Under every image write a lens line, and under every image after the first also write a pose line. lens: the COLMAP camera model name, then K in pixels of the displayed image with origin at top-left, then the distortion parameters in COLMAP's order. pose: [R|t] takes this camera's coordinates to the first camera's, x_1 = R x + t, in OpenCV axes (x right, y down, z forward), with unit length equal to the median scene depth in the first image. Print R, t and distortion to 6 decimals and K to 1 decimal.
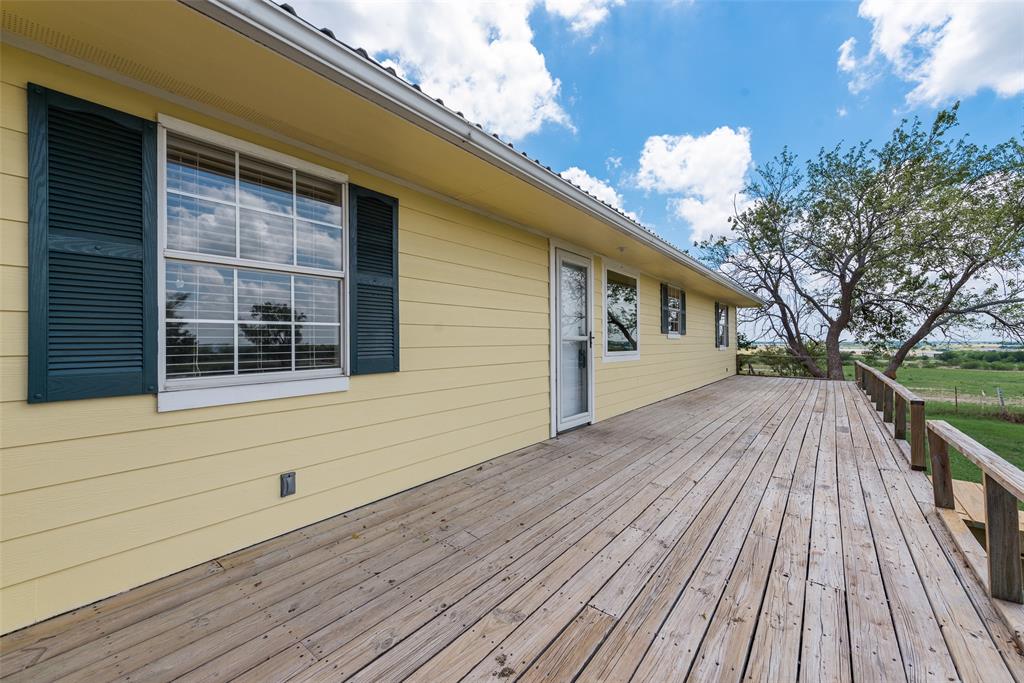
lens RADIAL K [[404.0, 0, 510.2], [0, 404.0, 342.2], [0, 0, 1]] dist [0.010531, -0.000169]
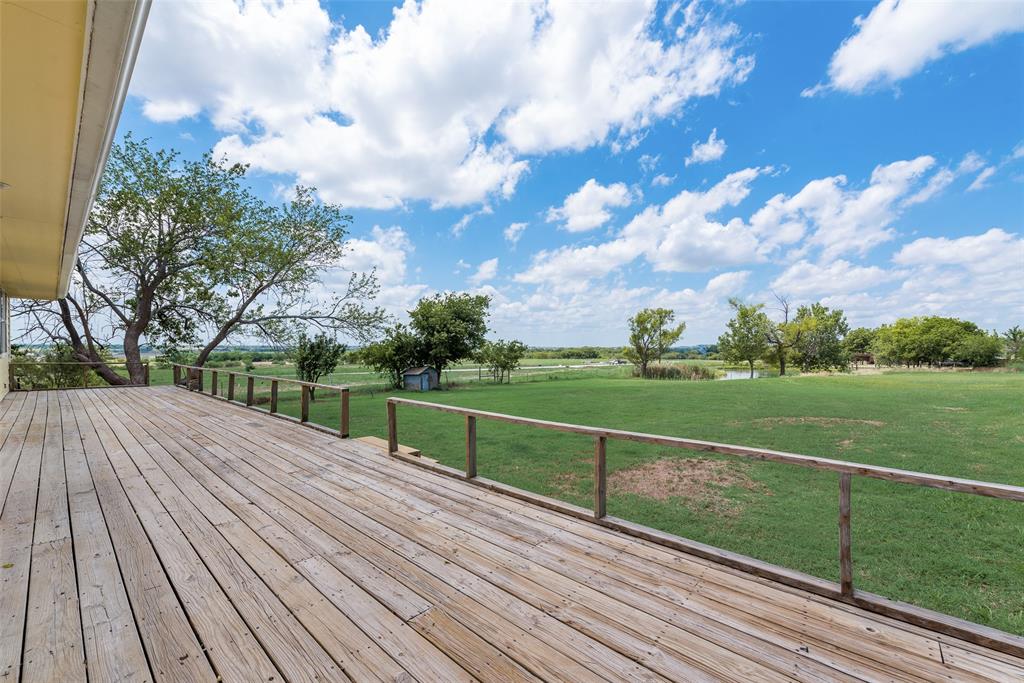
lens RADIAL K [[400.7, 0, 512.9], [0, 400.7, 346.8], [0, 0, 1]] dist [0.009426, -0.000179]
pose [[0.066581, 0.003318, 0.997776, -0.632189], [-0.006064, 0.999977, -0.002921, -0.004878], [-0.997763, -0.005856, 0.066599, 0.577742]]
